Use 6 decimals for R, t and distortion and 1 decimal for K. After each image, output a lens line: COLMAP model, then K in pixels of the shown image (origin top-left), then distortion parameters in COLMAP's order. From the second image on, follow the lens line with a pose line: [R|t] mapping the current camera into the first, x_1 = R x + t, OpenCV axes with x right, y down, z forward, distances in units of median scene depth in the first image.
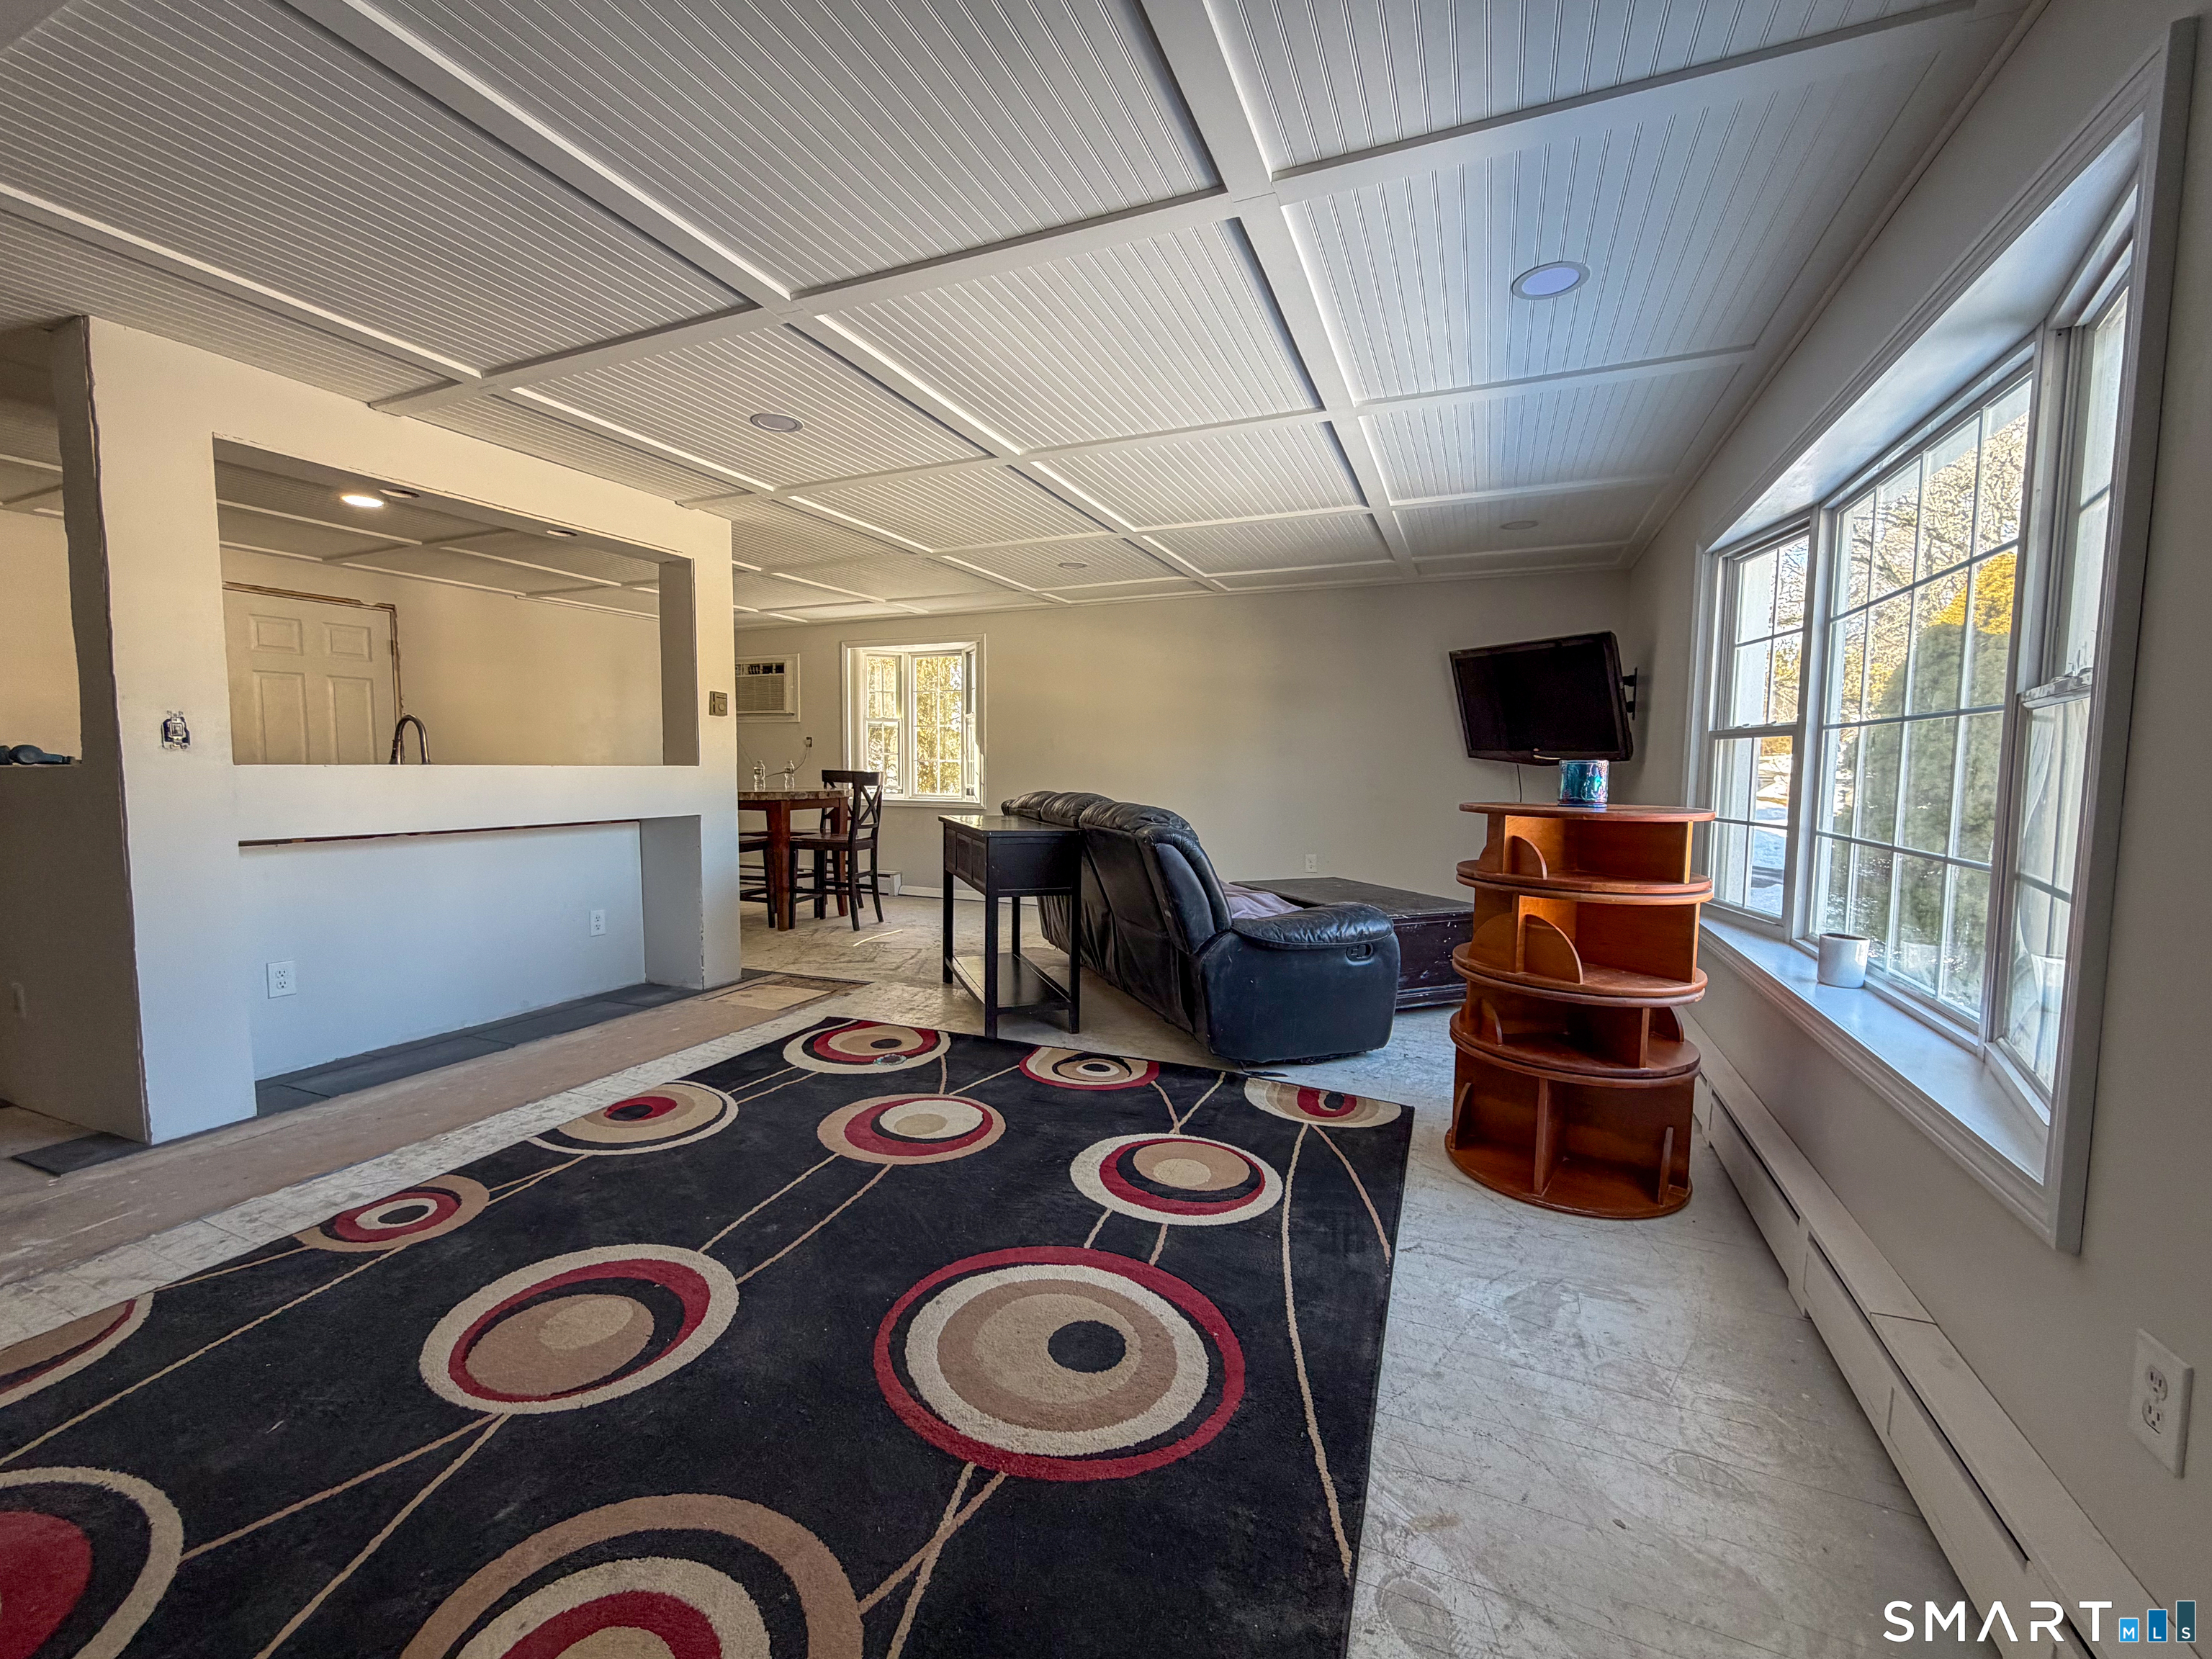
lens RADIAL K [[901.0, 0, 1096.7], [0, 901.0, 830.7], [0, 0, 1]] dist [-0.000347, 0.000321]
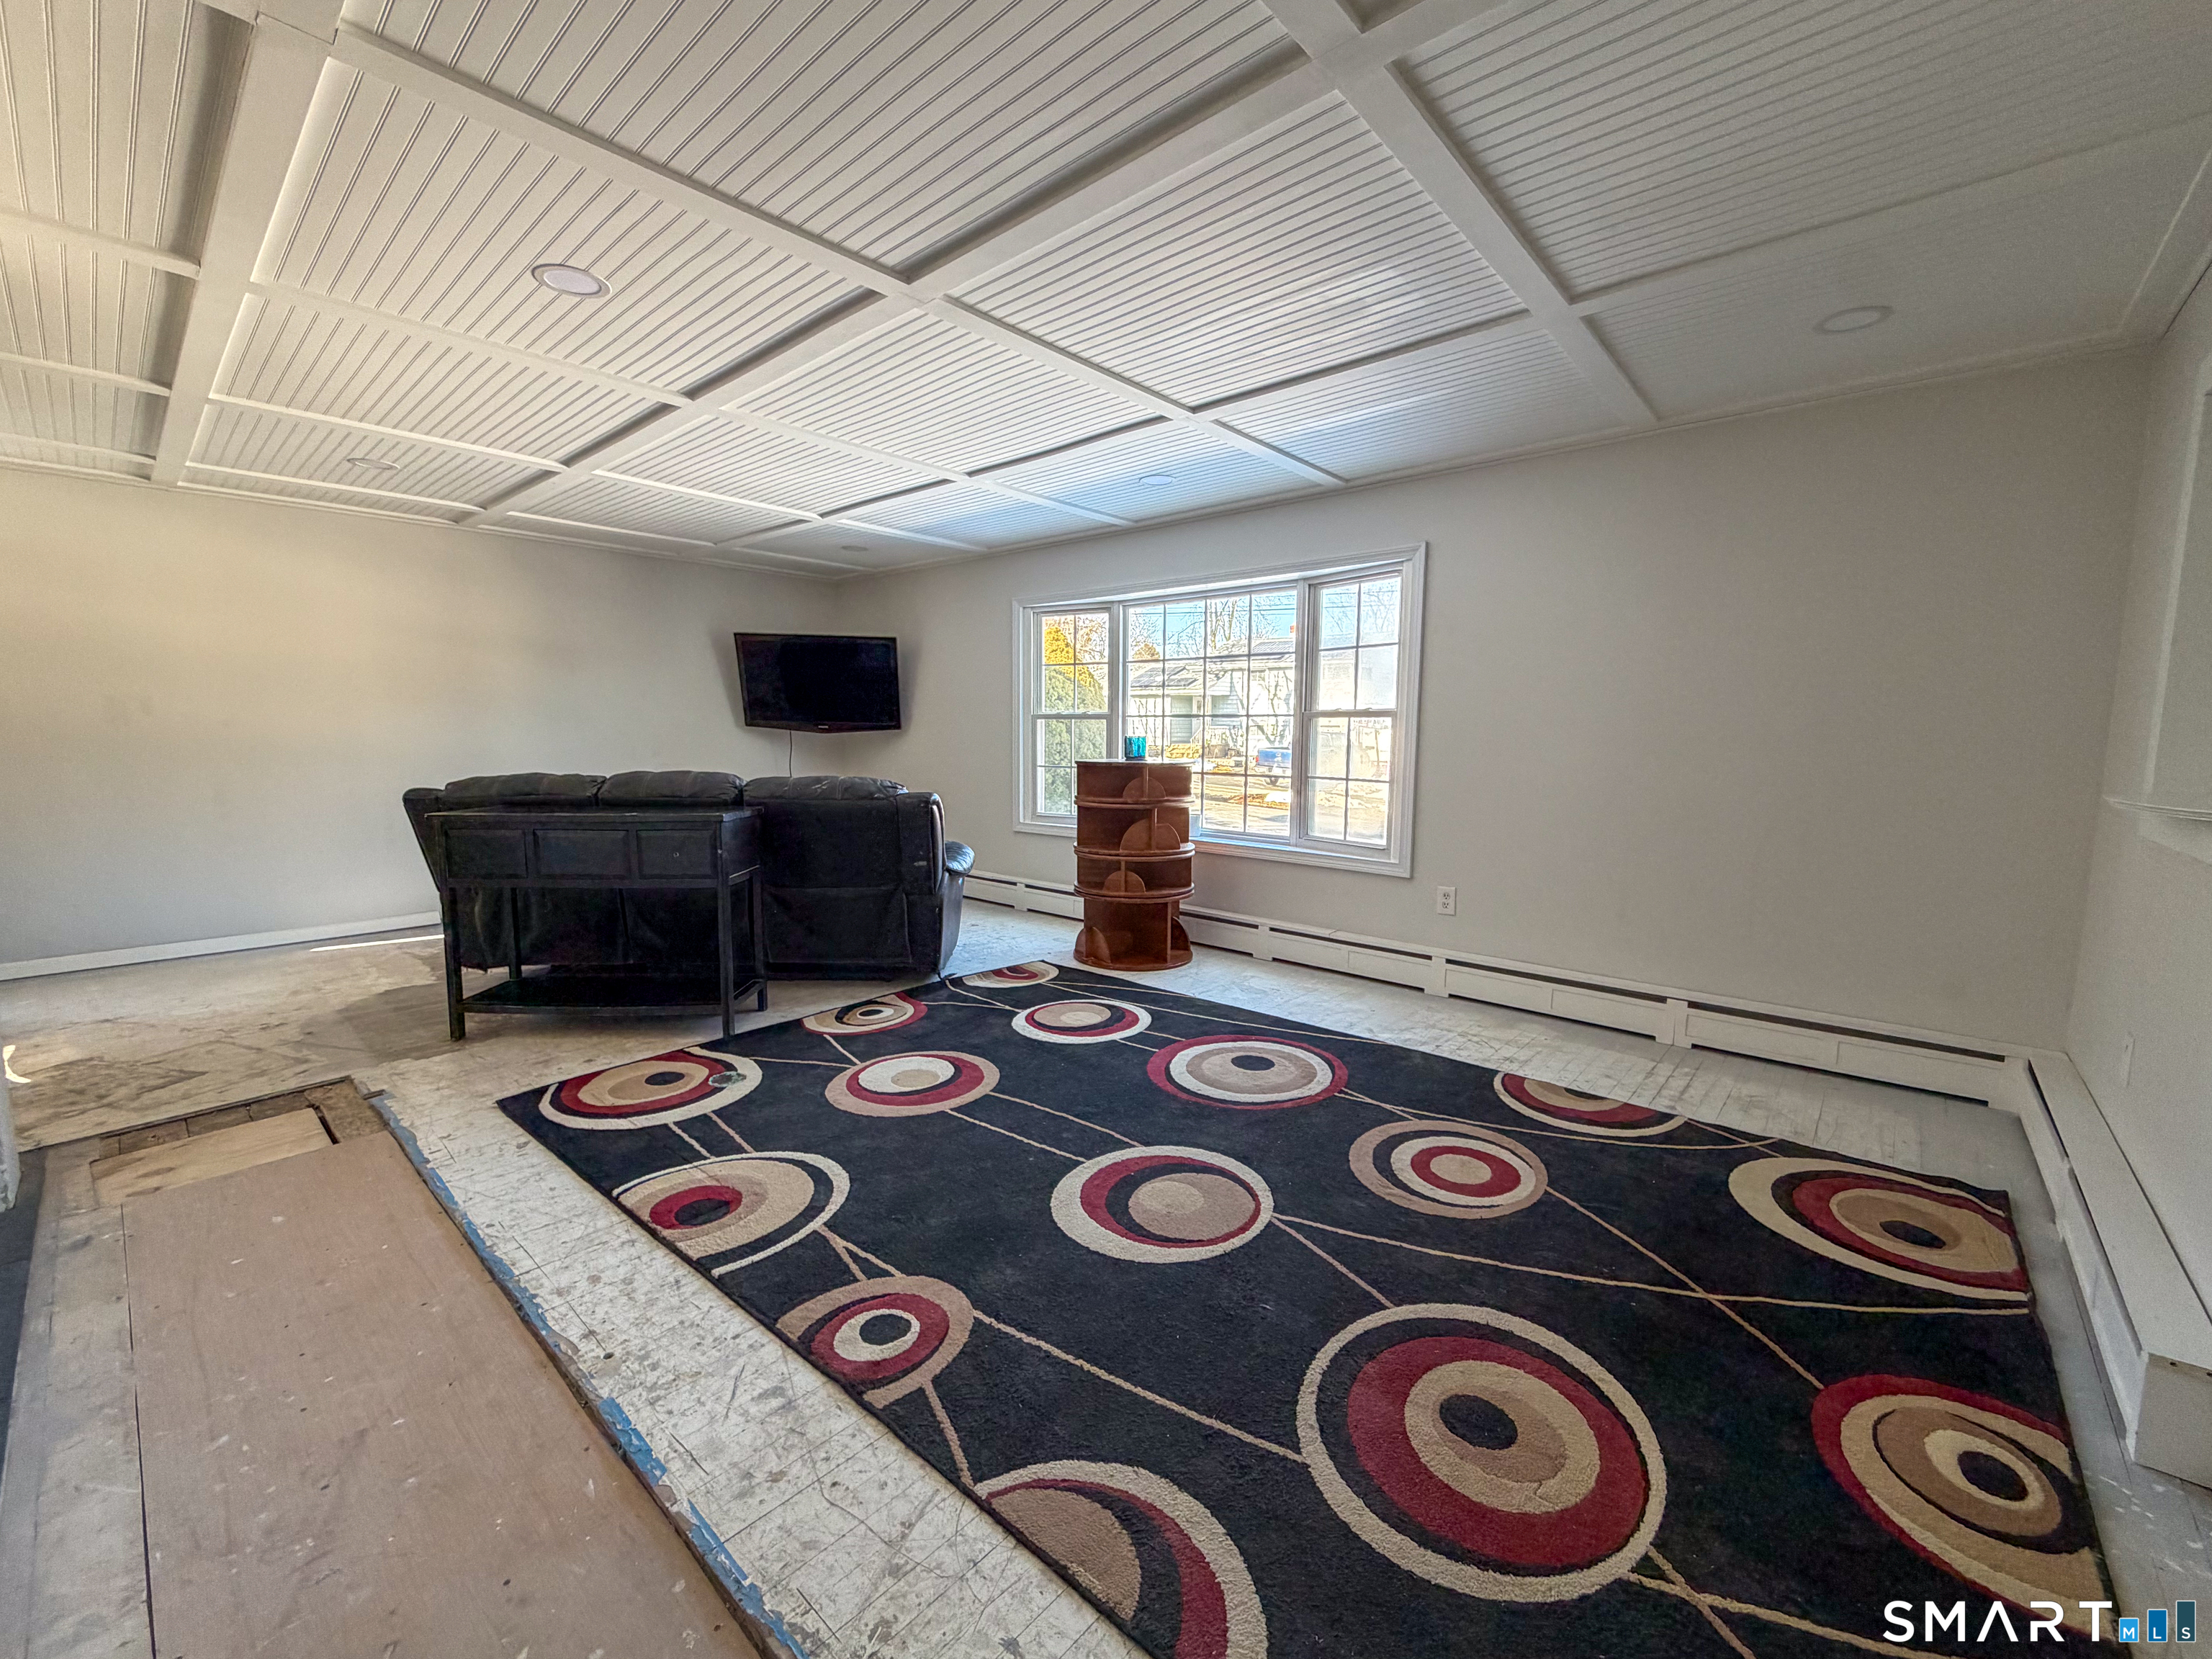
lens RADIAL K [[889.4, 0, 1108.2], [0, 889.4, 831.6], [0, 0, 1]] dist [0.000062, 0.000193]
pose [[0.310130, -0.113422, 0.943904, -1.160573], [0.067336, 0.992985, 0.097195, -0.059489], [-0.948307, 0.033416, 0.315592, 0.458265]]
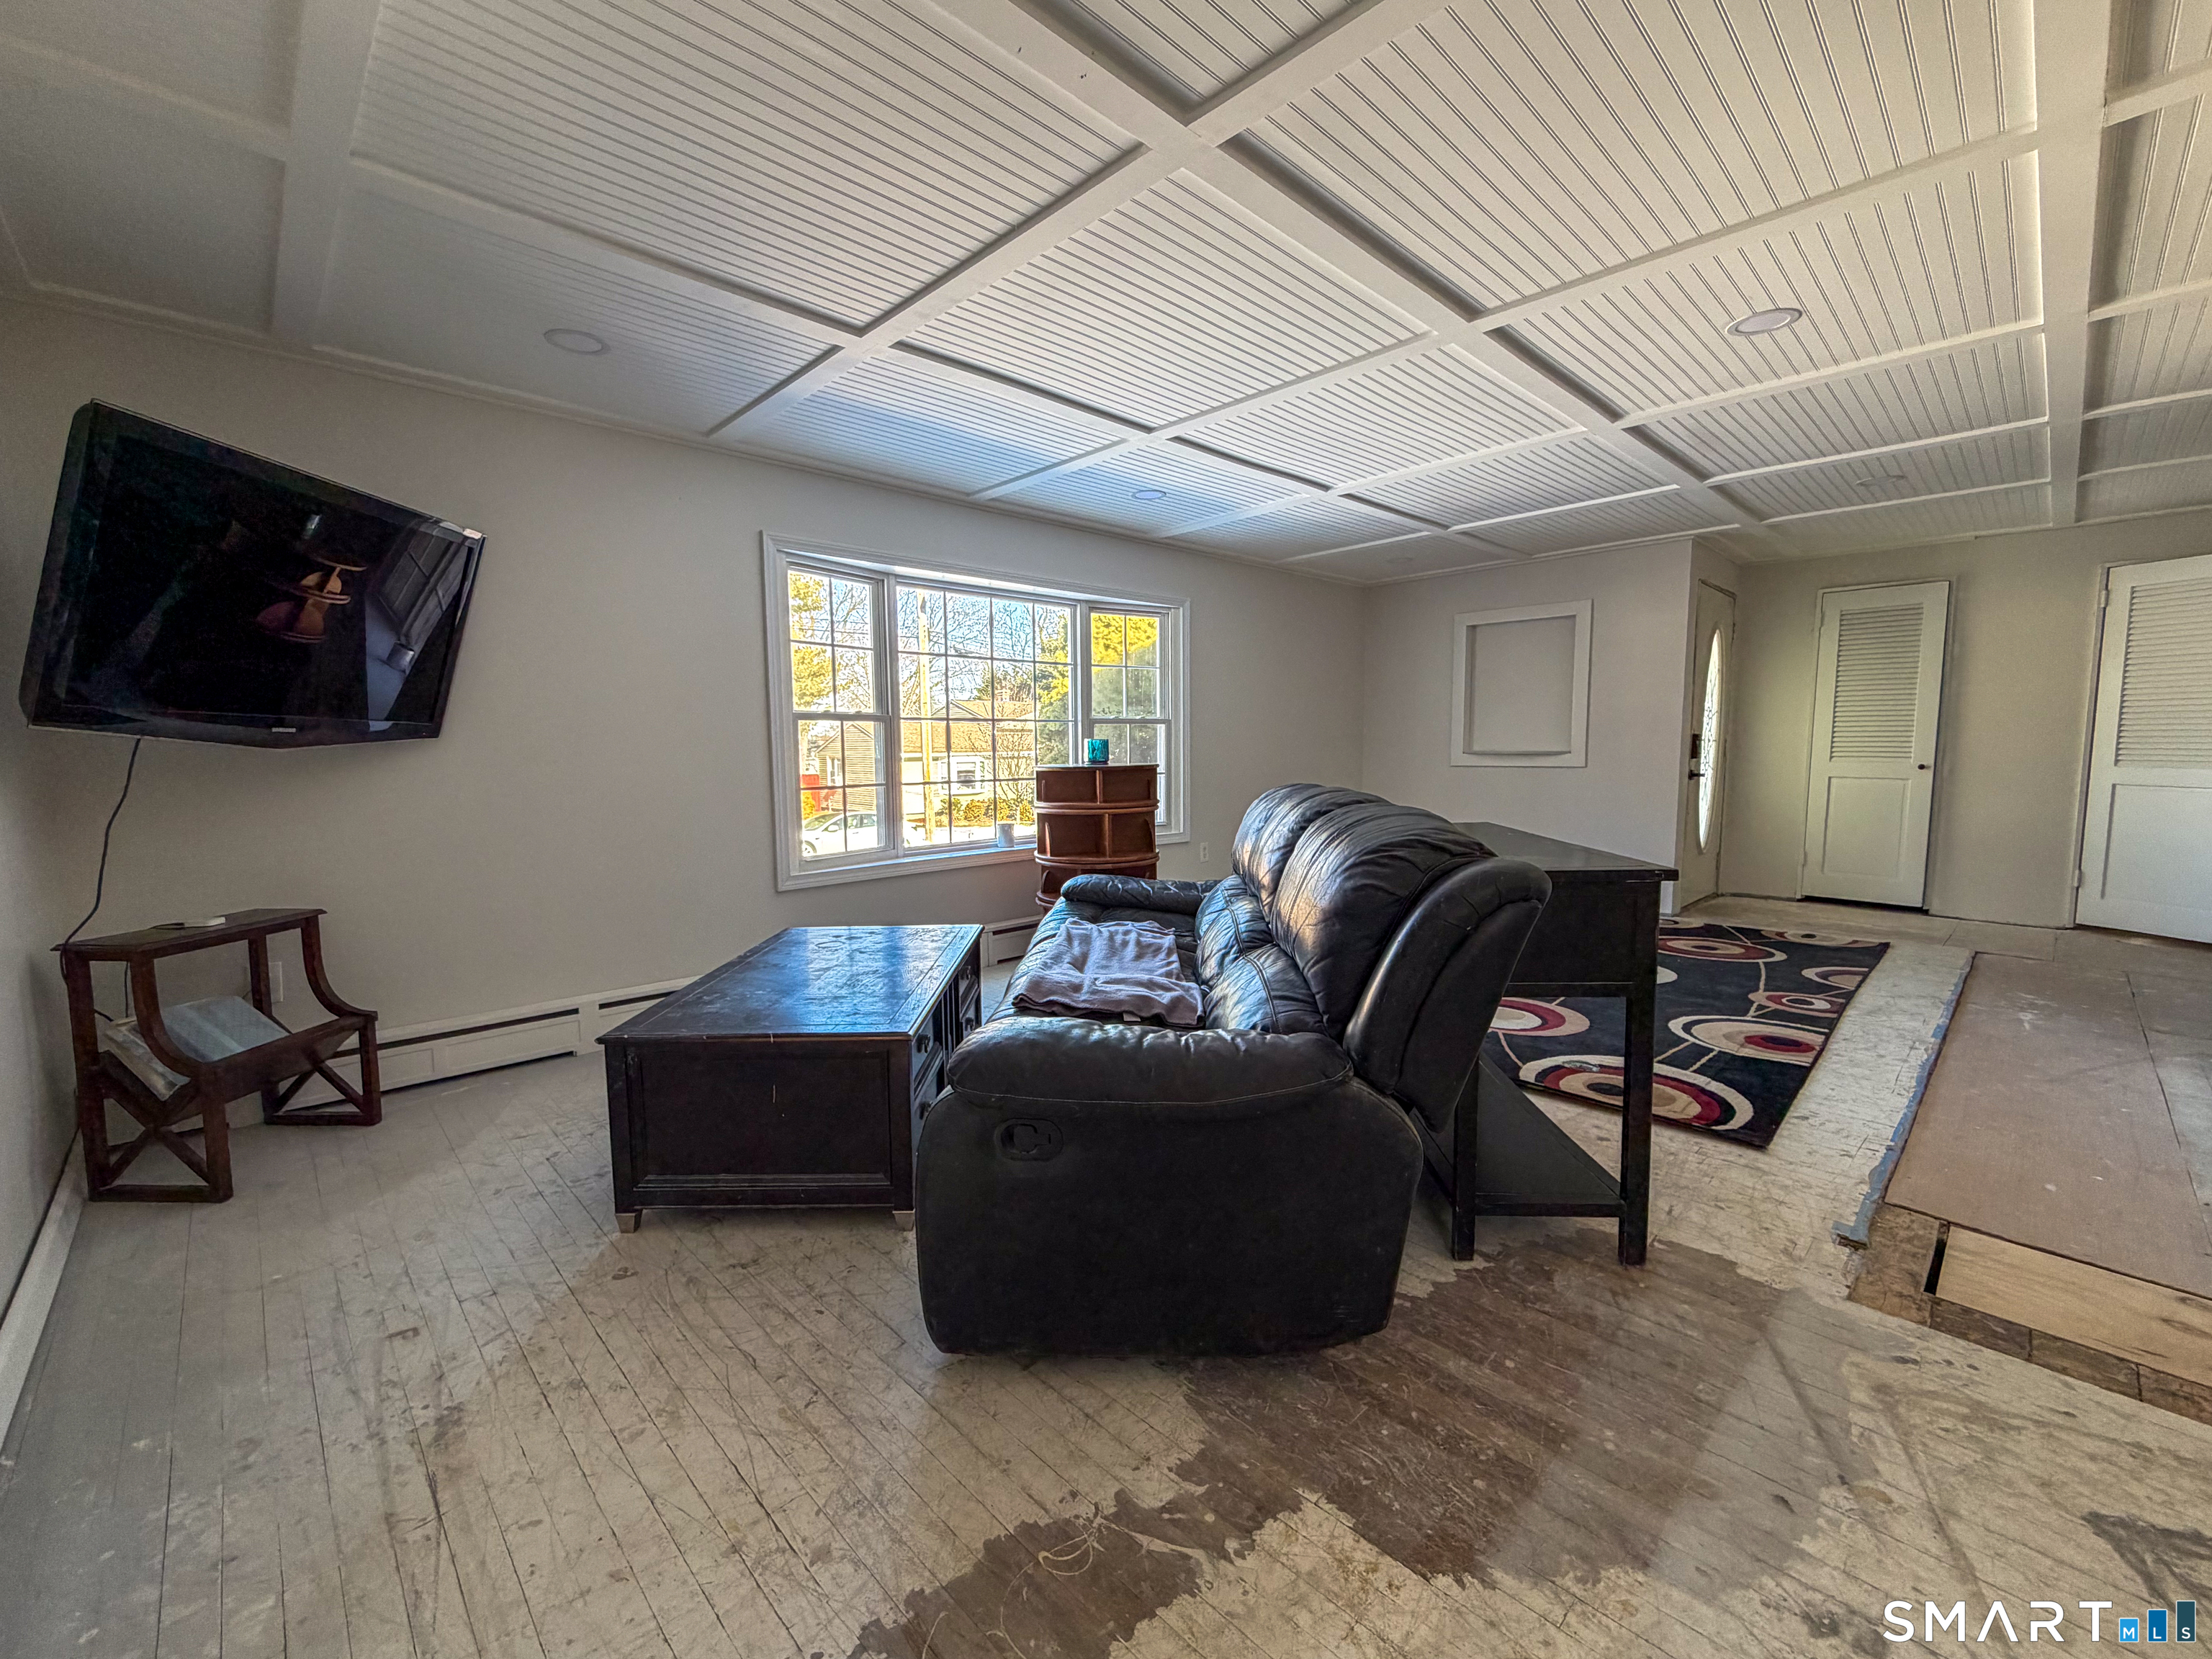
lens RADIAL K [[901.0, 0, 1096.7], [0, 901.0, 830.7], [0, 0, 1]] dist [-0.000347, 0.000321]
pose [[-0.918914, -0.036481, 0.392768, -0.165680], [0.031149, 0.985894, 0.164449, -0.182426], [-0.393227, 0.163349, -0.904815, 2.510384]]
